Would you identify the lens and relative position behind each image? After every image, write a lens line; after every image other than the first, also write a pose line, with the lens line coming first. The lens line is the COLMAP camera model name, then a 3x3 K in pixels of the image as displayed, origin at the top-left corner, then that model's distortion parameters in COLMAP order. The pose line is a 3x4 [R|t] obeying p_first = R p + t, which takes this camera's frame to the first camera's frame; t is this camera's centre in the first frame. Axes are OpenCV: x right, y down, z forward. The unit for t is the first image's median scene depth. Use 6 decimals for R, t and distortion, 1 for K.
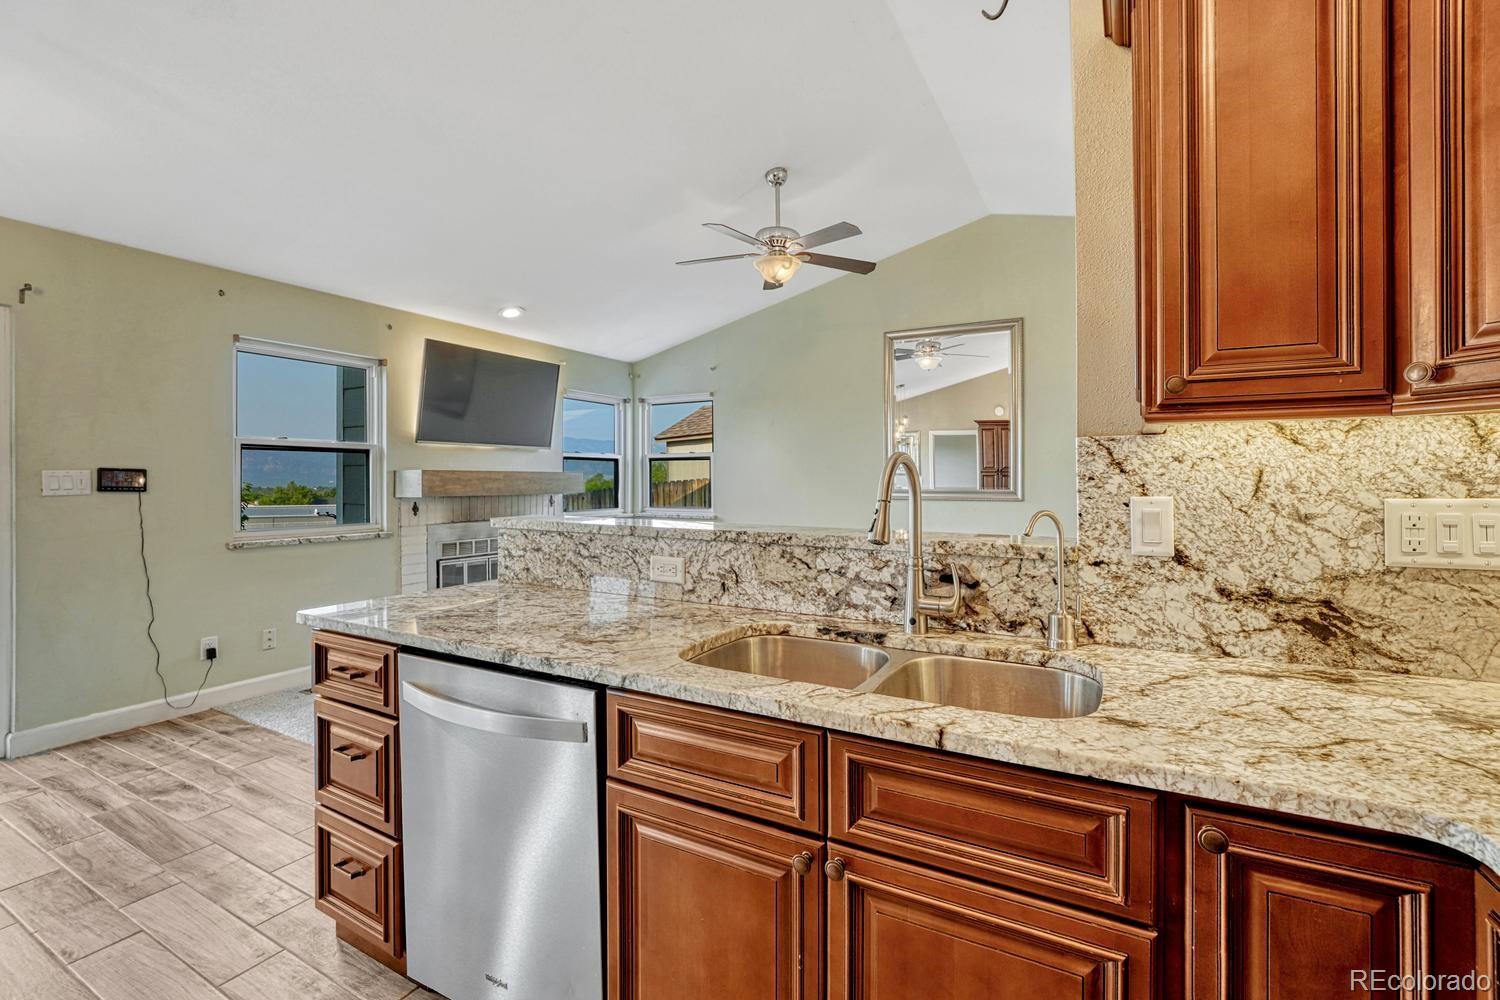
lens RADIAL K [[643.6, 0, 760.3], [0, 643.6, 483.5], [0, 0, 1]] dist [-0.011431, 0.000992]
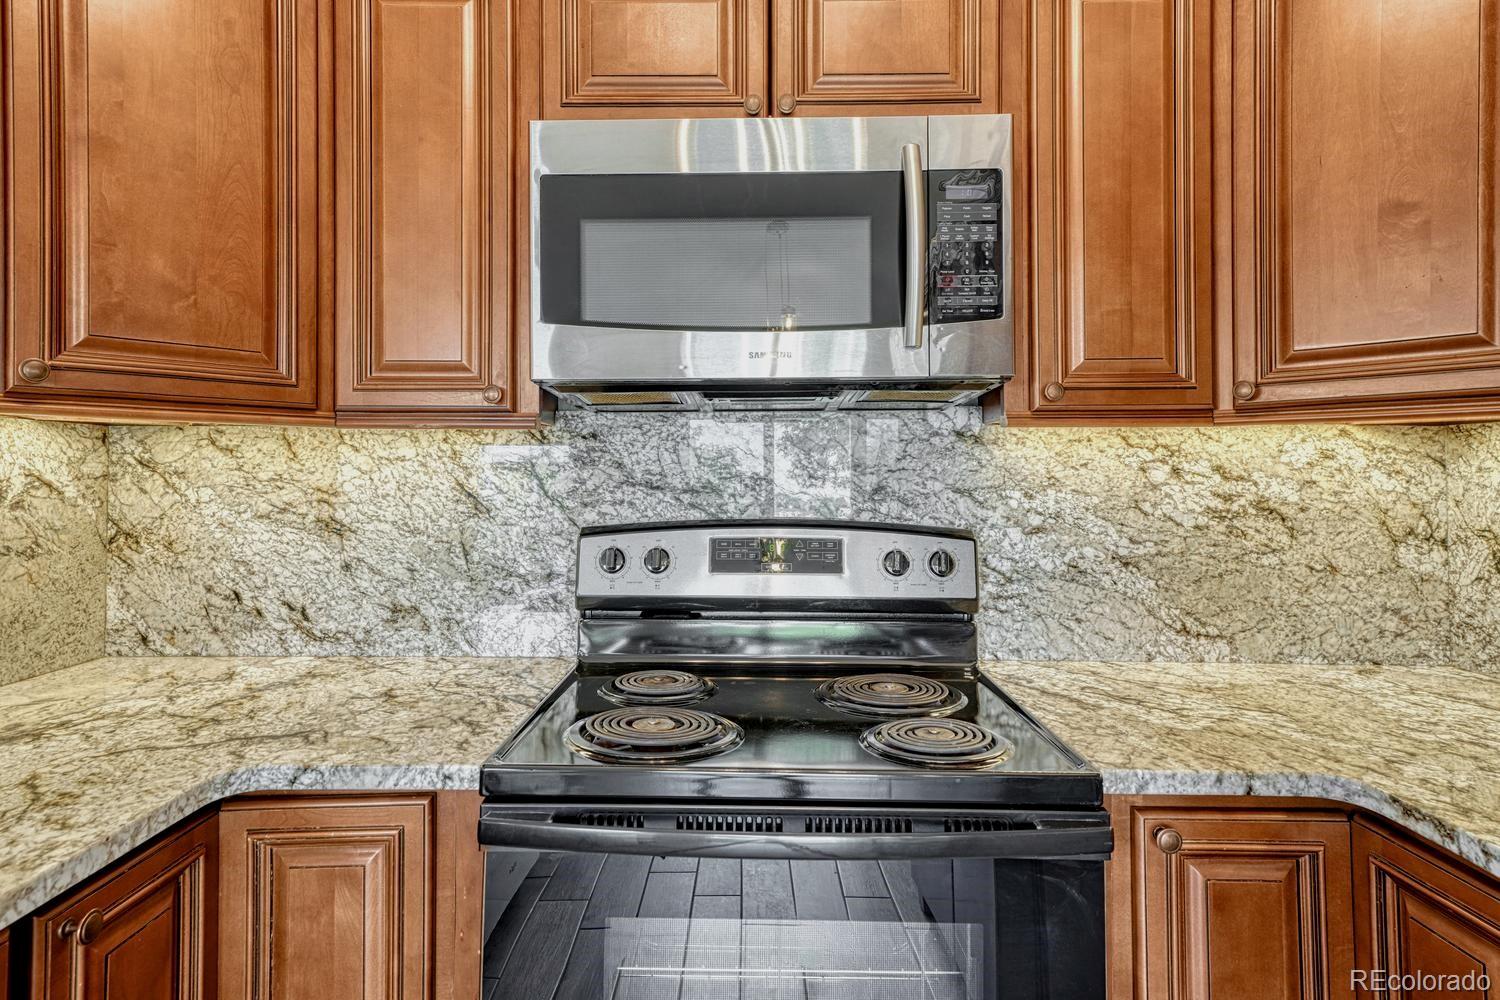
lens RADIAL K [[845.2, 0, 747.8], [0, 845.2, 476.6], [0, 0, 1]] dist [0.015944, 0.002576]
pose [[-0.469969, 0.003301, 0.882677, -0.374914], [0.009298, 0.999956, 0.001210, -0.006168], [-0.882634, 0.008776, -0.469979, 0.435793]]
